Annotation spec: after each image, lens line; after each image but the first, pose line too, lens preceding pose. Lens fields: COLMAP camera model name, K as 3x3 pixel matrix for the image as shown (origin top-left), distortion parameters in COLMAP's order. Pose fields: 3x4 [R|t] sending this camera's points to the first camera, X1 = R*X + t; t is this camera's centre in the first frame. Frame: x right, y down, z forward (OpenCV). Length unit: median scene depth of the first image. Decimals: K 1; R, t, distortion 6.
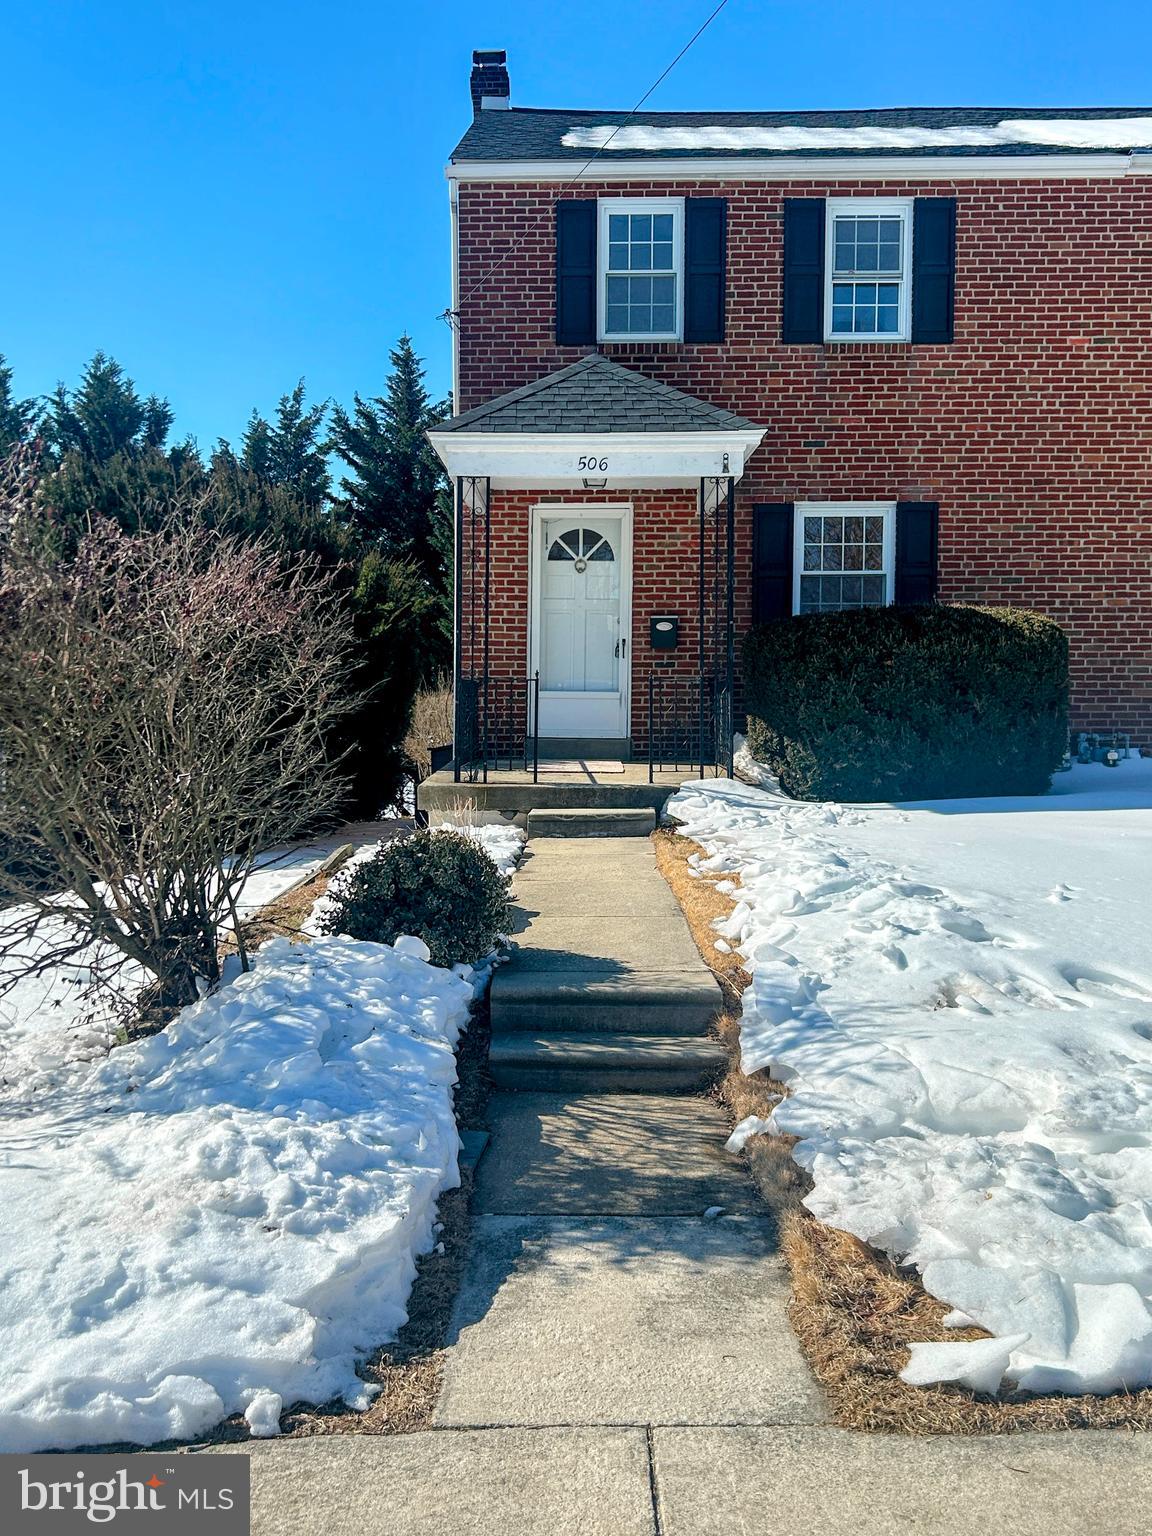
lens RADIAL K [[1592.1, 0, 550.1], [0, 1592.1, 785.3], [0, 0, 1]] dist [0.154057, -0.470196]
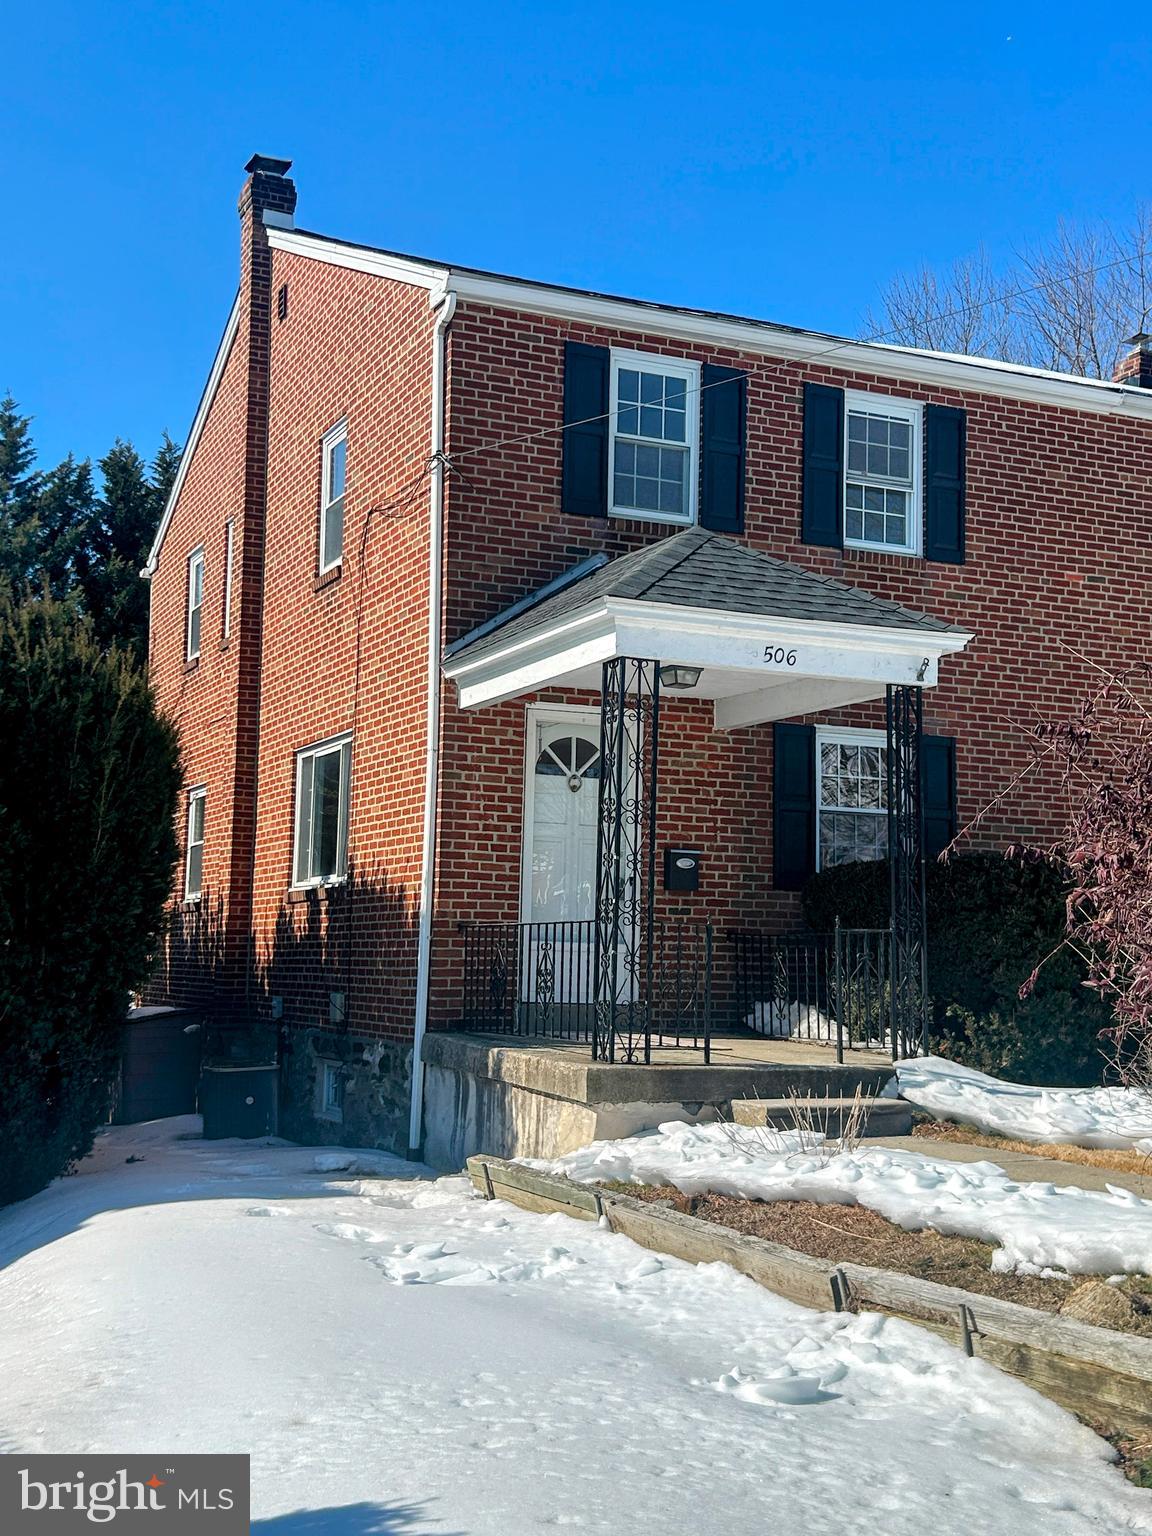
lens RADIAL K [[1796.2, 0, 551.4], [0, 1796.2, 770.6], [0, 0, 1]] dist [0.238000, -1.075808]
pose [[0.898929, 0.062155, 0.433662, -0.386353], [0.008096, 0.987358, -0.158297, -0.002899], [-0.438019, 0.145809, 0.887062, 0.219621]]
